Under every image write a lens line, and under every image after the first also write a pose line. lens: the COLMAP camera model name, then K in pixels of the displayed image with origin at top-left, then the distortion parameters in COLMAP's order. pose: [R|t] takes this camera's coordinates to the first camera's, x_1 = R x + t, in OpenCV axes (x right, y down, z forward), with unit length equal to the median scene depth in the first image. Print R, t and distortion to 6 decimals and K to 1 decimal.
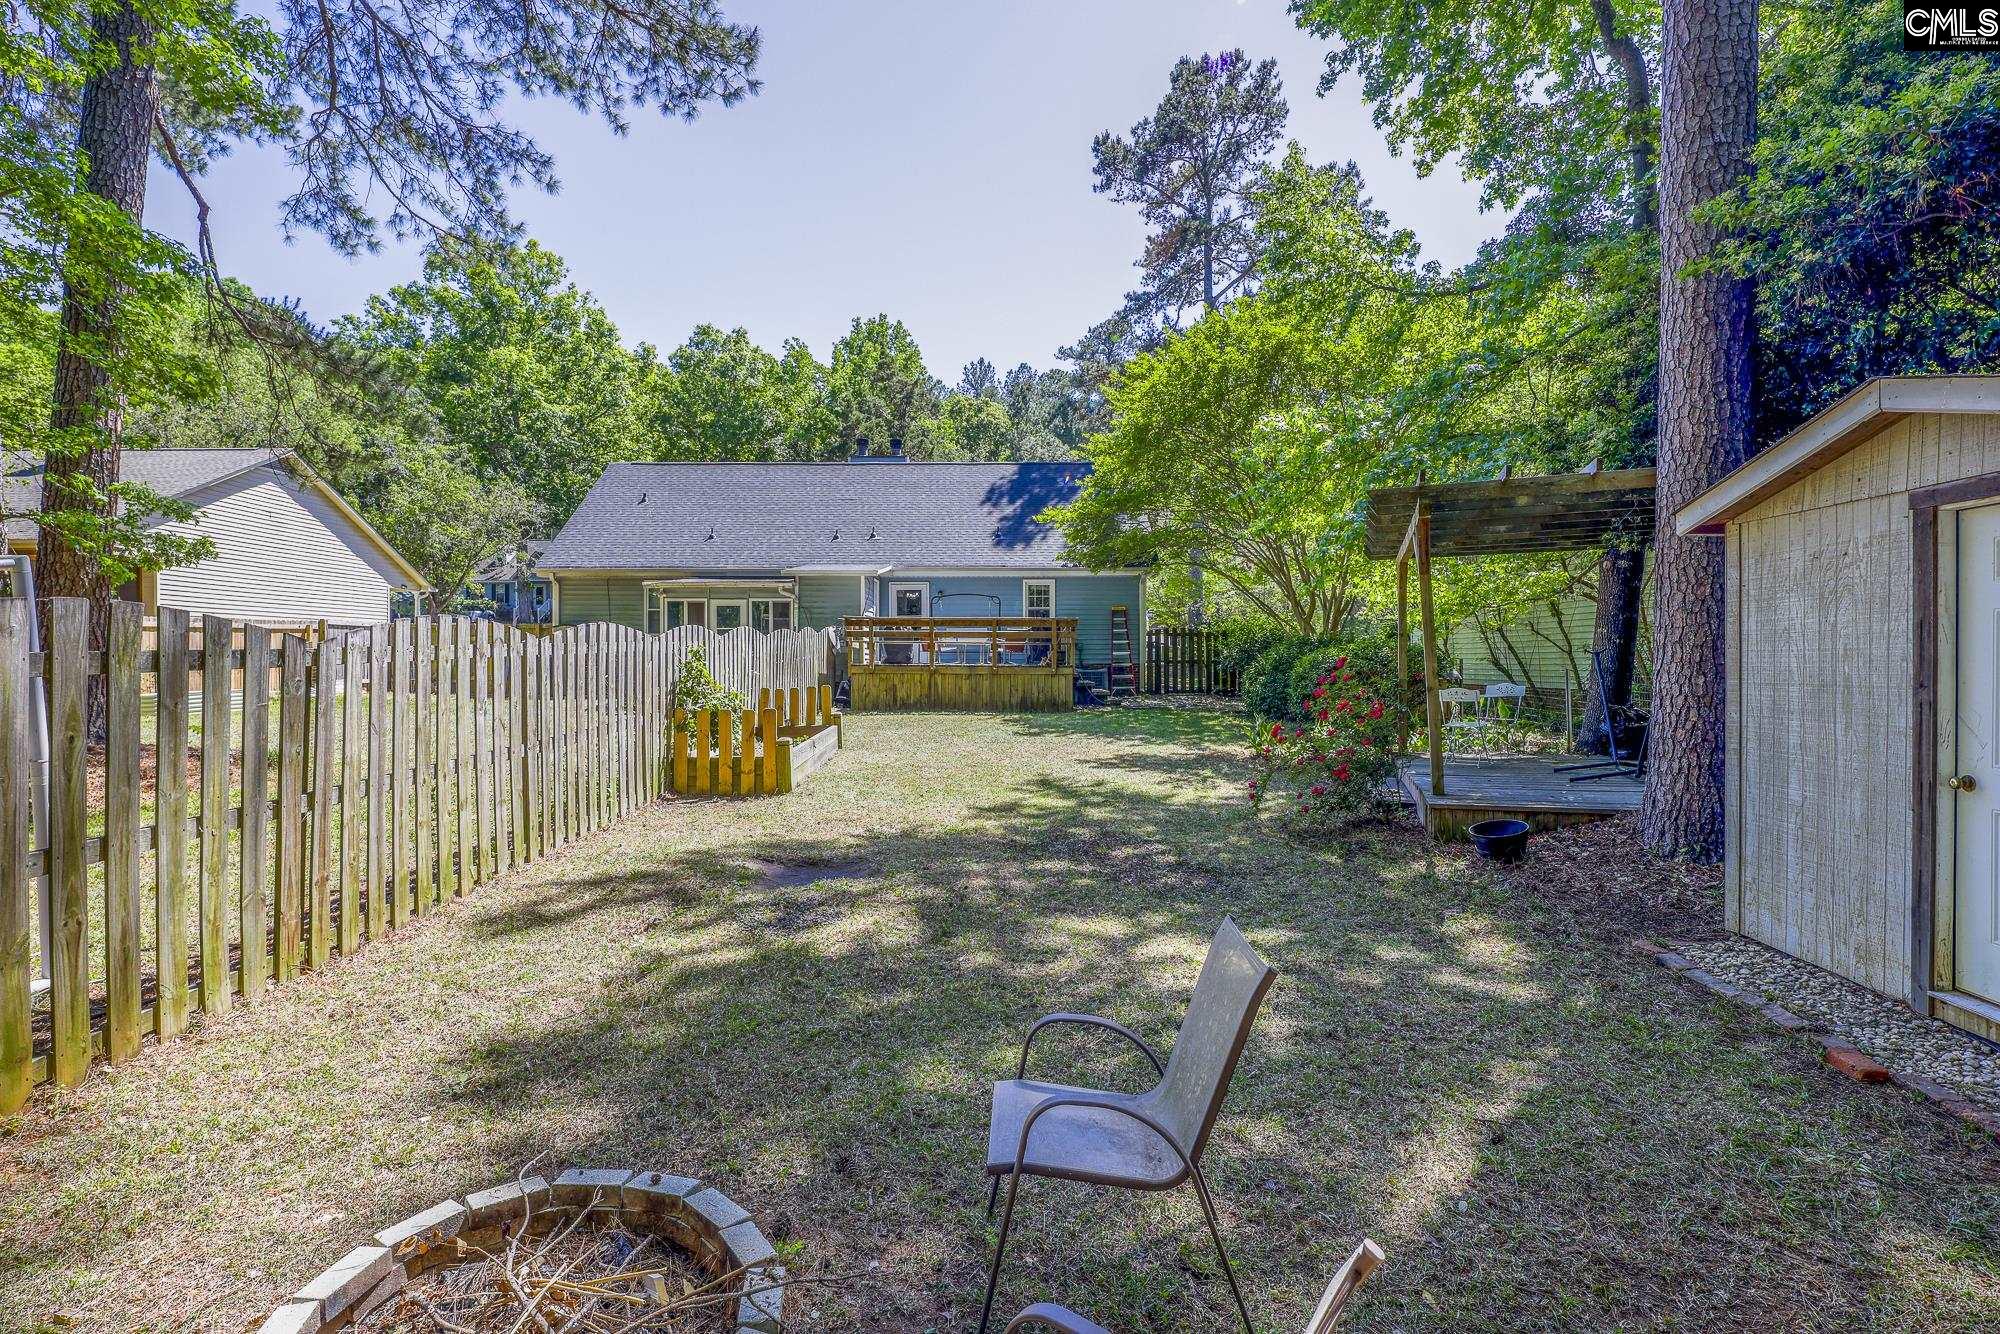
lens RADIAL K [[970.9, 0, 1001.5], [0, 970.9, 660.4], [0, 0, 1]] dist [0.003810, 0.000708]
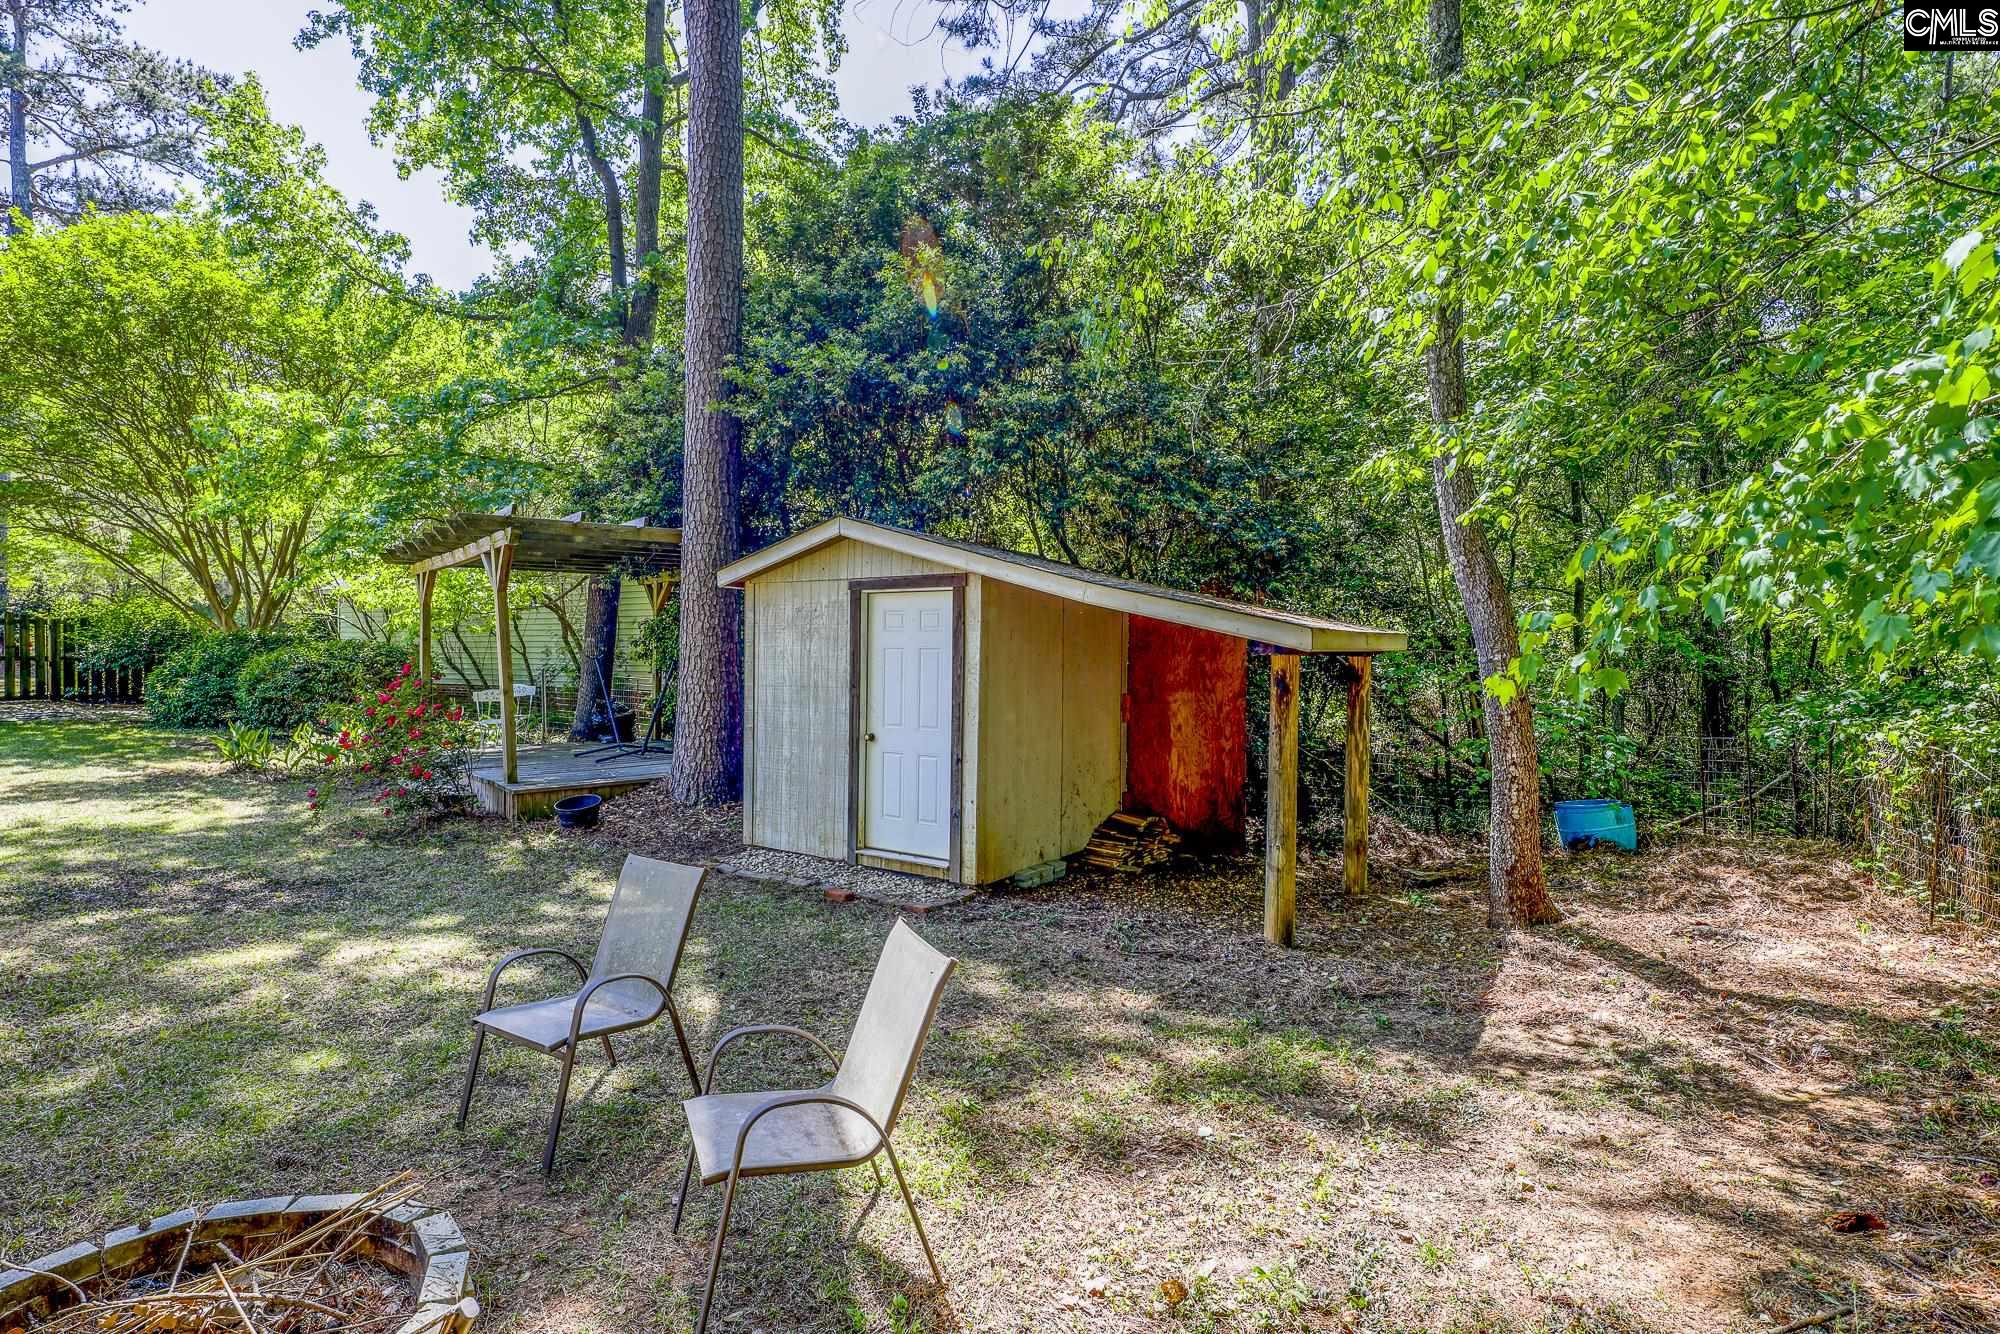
lens RADIAL K [[970.9, 0, 998.8], [0, 970.9, 669.6], [0, 0, 1]] dist [0.003810, 0.000708]
pose [[0.495290, -0.004399, 0.868716, -0.187434], [-0.009598, 0.999898, 0.010535, -0.010275], [-0.868675, -0.013556, 0.495198, -0.053514]]
